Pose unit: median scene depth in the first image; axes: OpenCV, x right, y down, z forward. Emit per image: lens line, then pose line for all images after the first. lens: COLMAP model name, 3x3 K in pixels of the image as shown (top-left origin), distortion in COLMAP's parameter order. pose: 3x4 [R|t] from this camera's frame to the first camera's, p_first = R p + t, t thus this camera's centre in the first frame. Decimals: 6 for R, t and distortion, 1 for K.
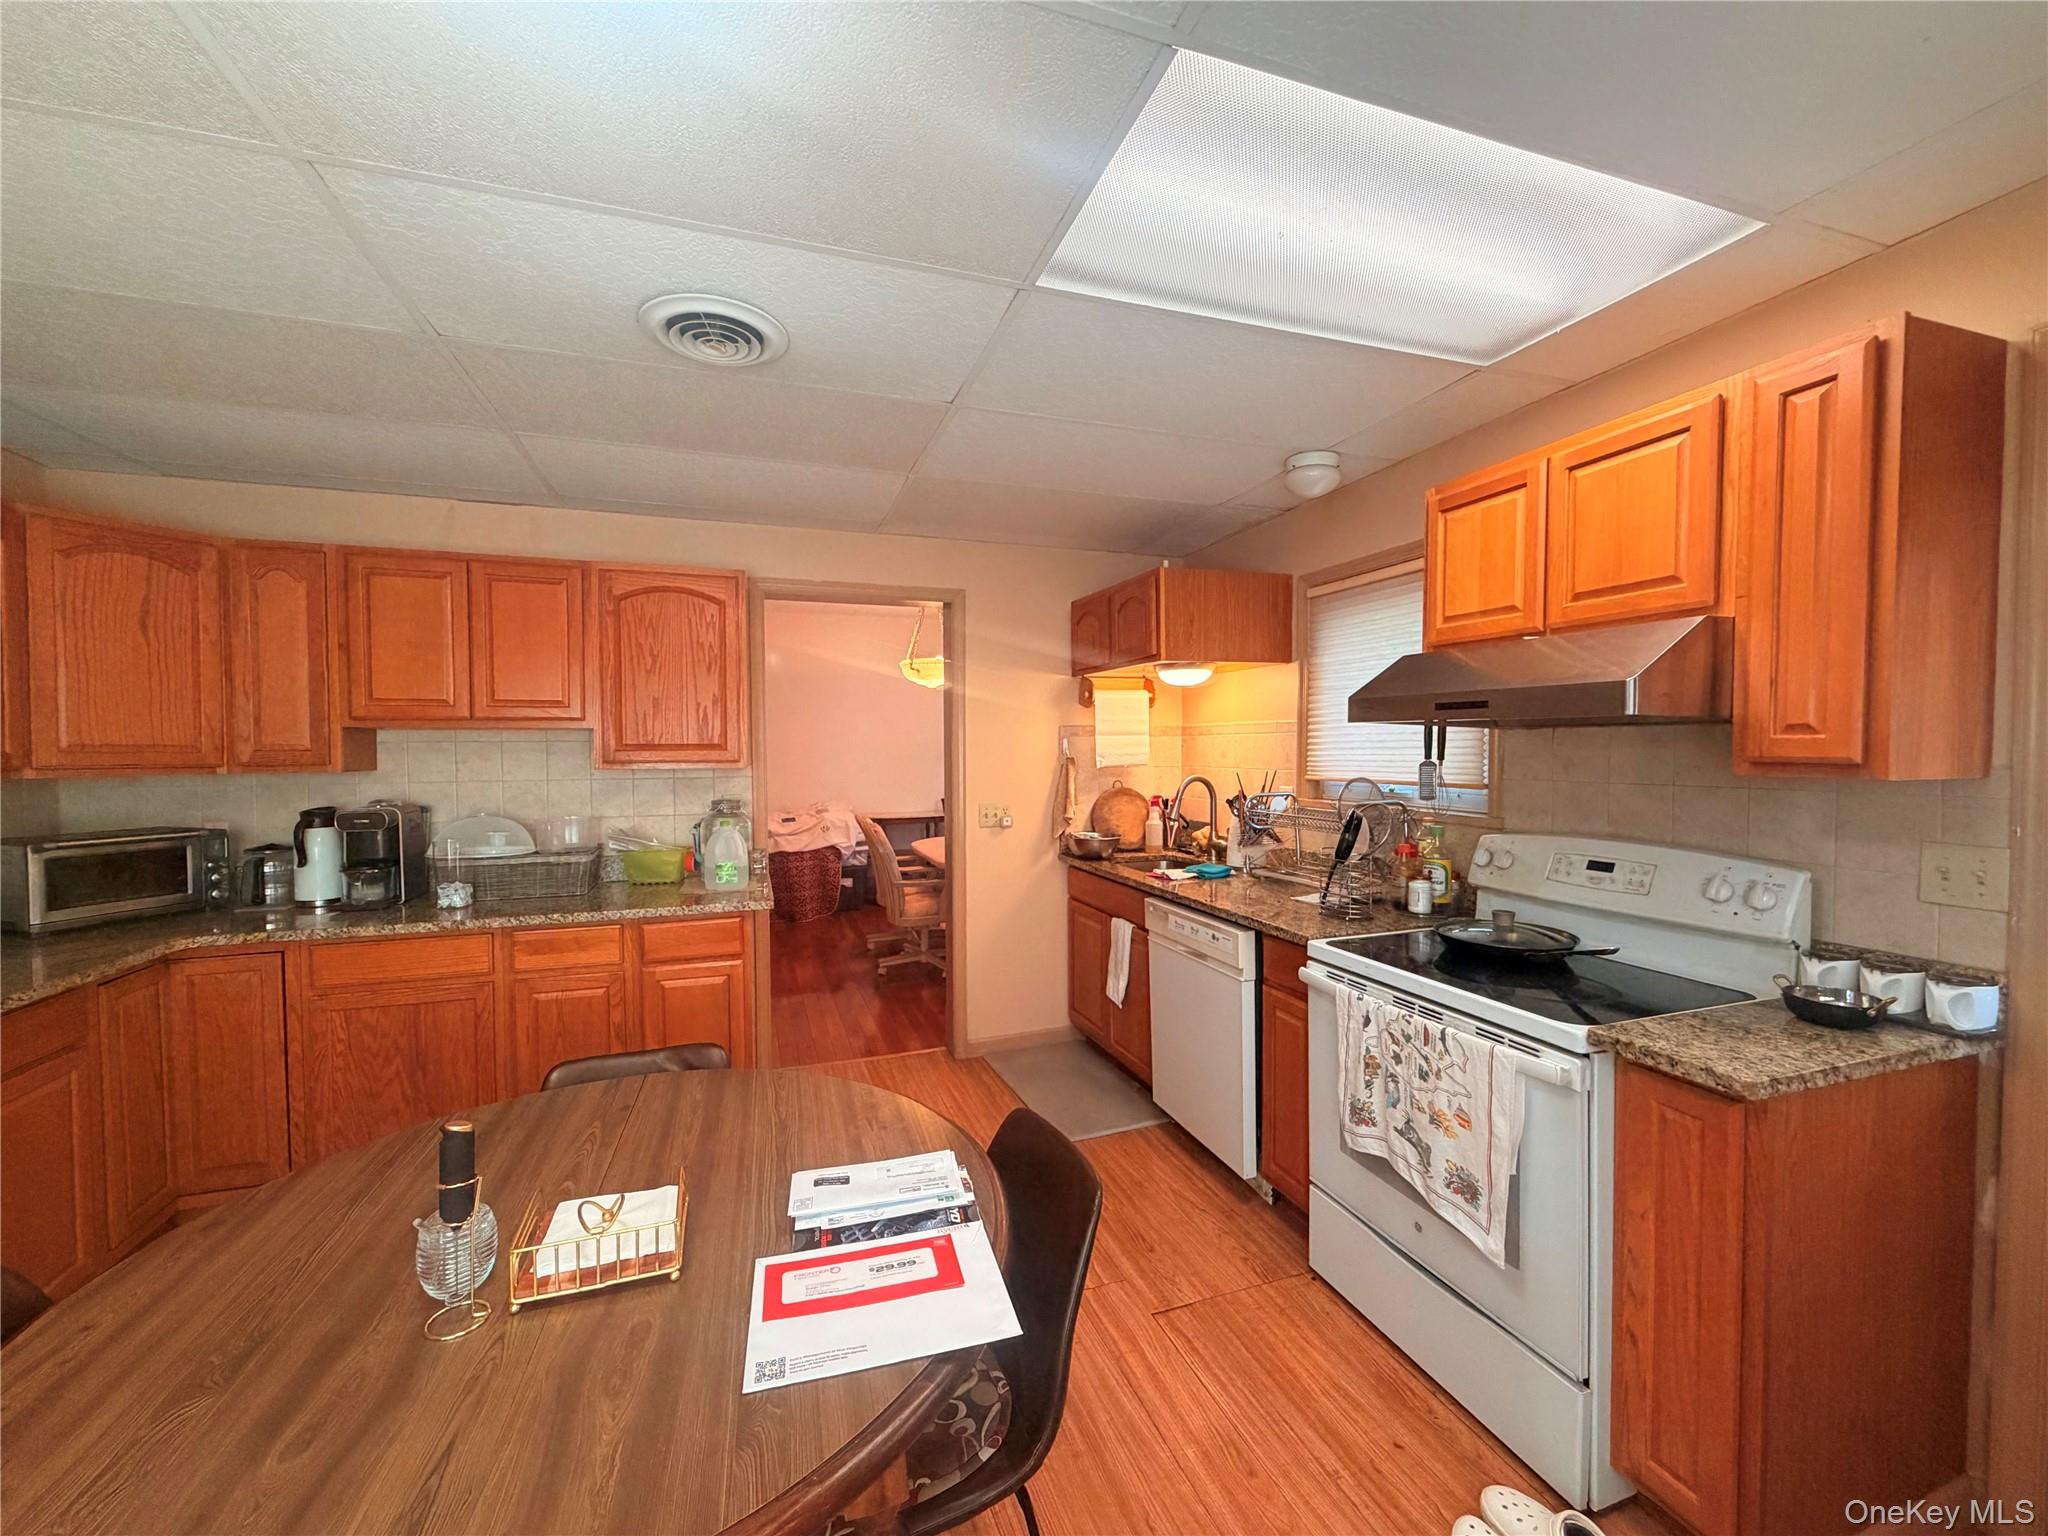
lens RADIAL K [[820.6, 0, 1016.2], [0, 820.6, 765.8], [0, 0, 1]] dist [-0.001184, 0.000497]
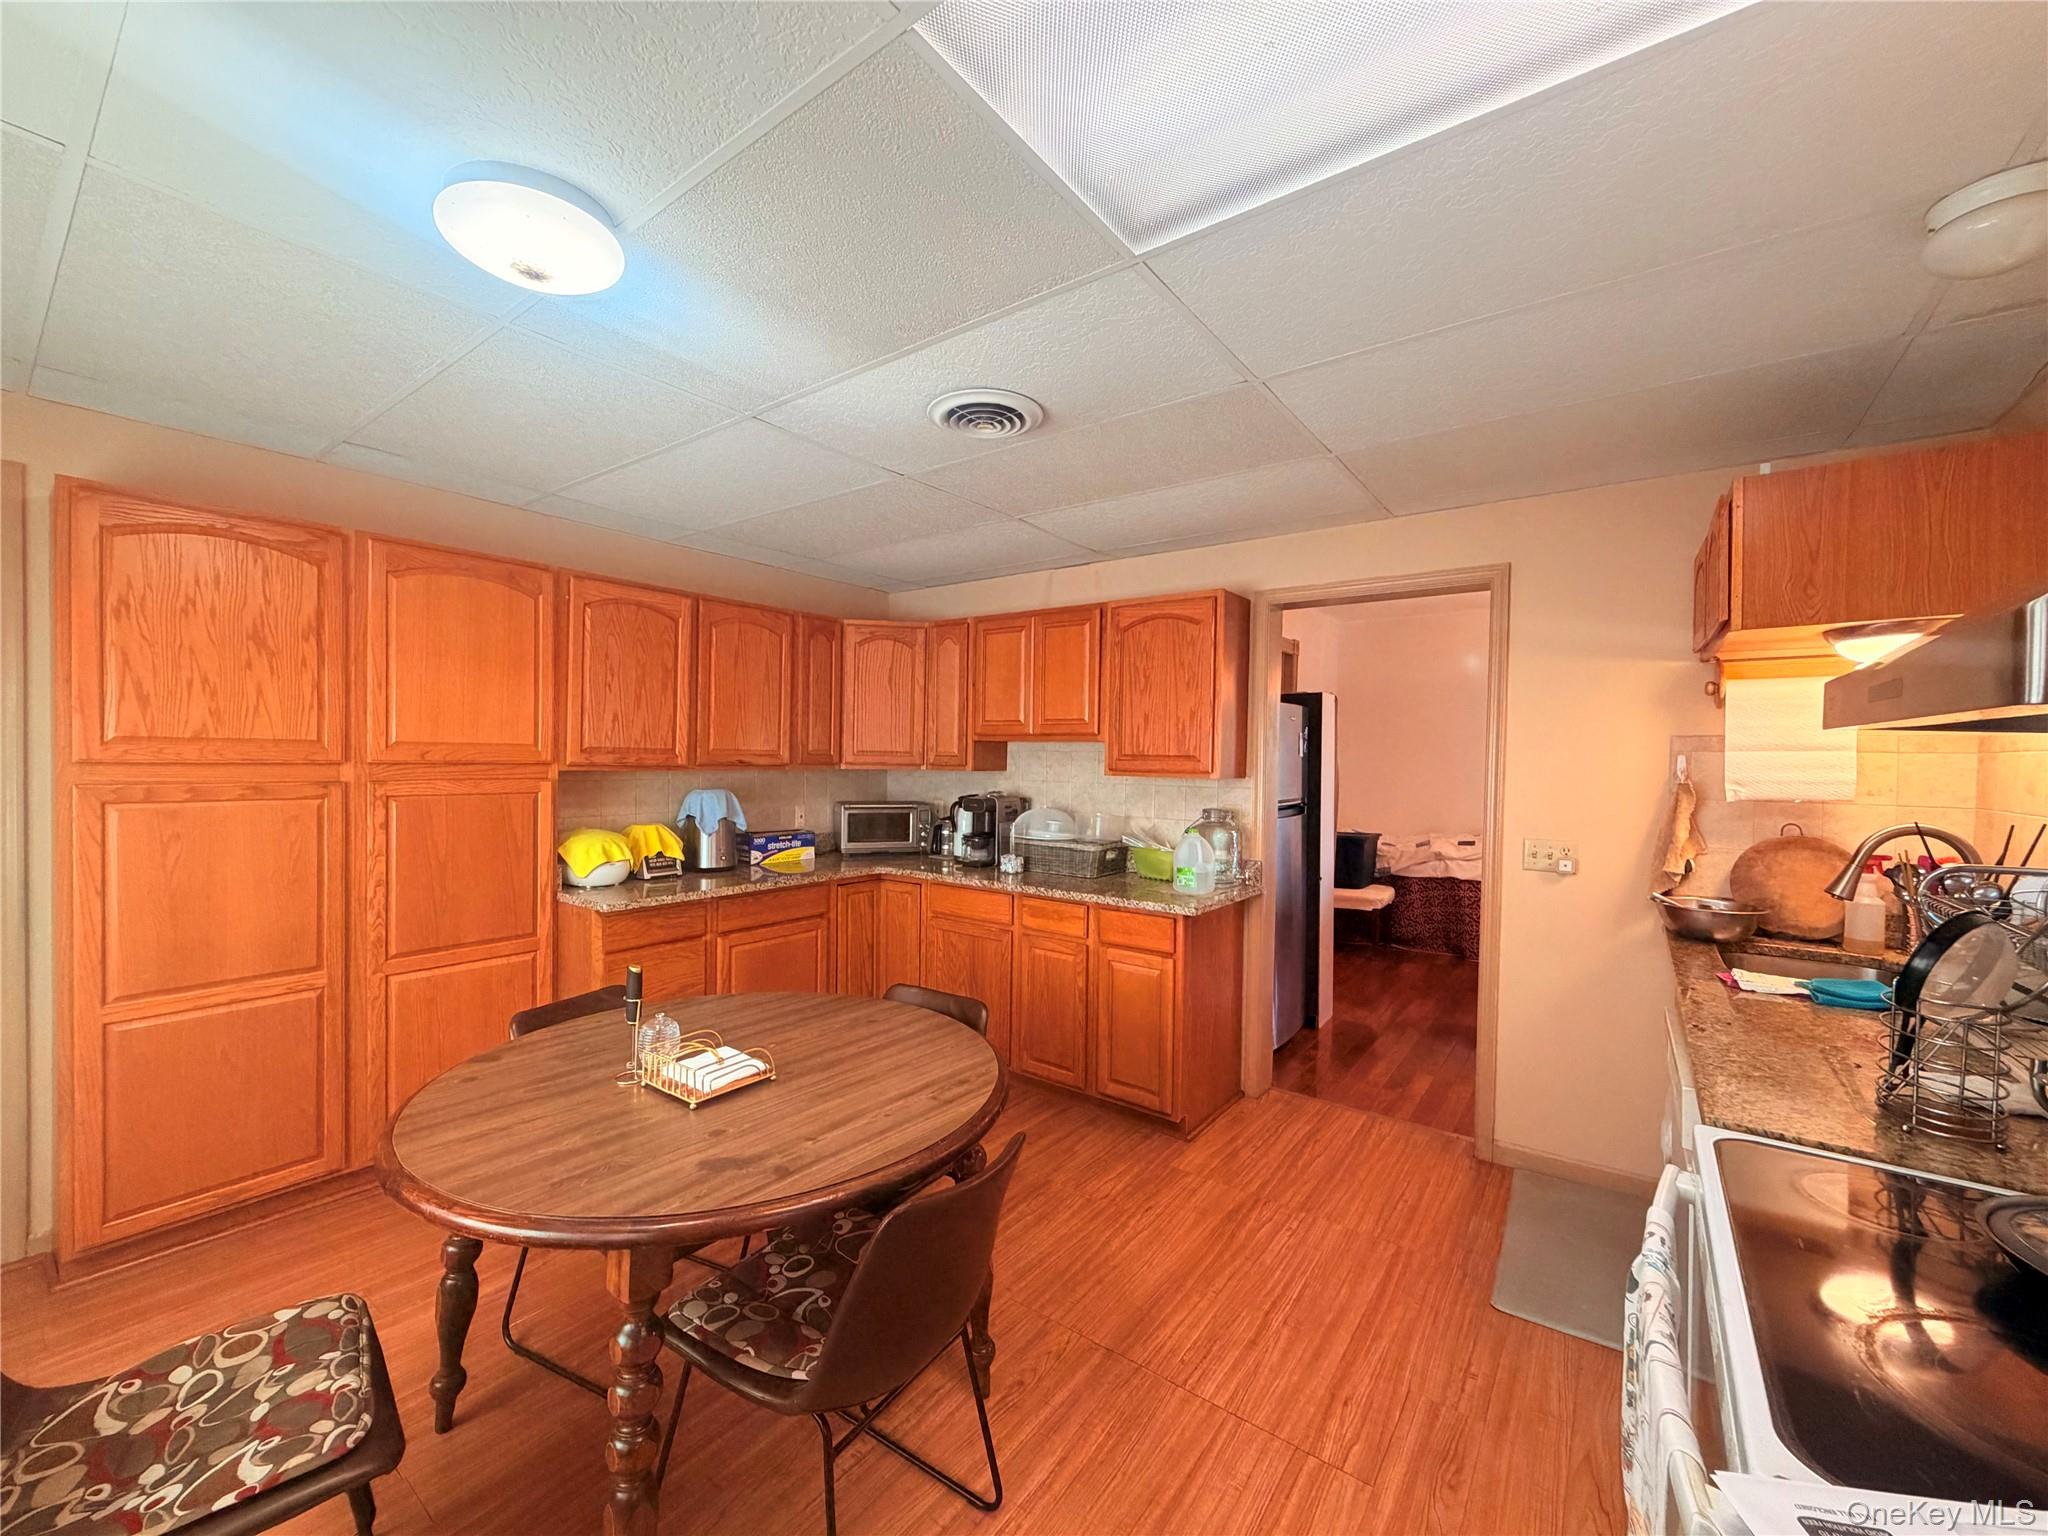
lens RADIAL K [[820.6, 0, 1017.9], [0, 820.6, 764.8], [0, 0, 1]] dist [-0.001184, 0.000497]
pose [[0.562694, 0.022855, -0.826349, 0.437405], [-0.035586, 0.999361, 0.003409, -0.011361], [0.825899, 0.027488, 0.563147, 0.239659]]
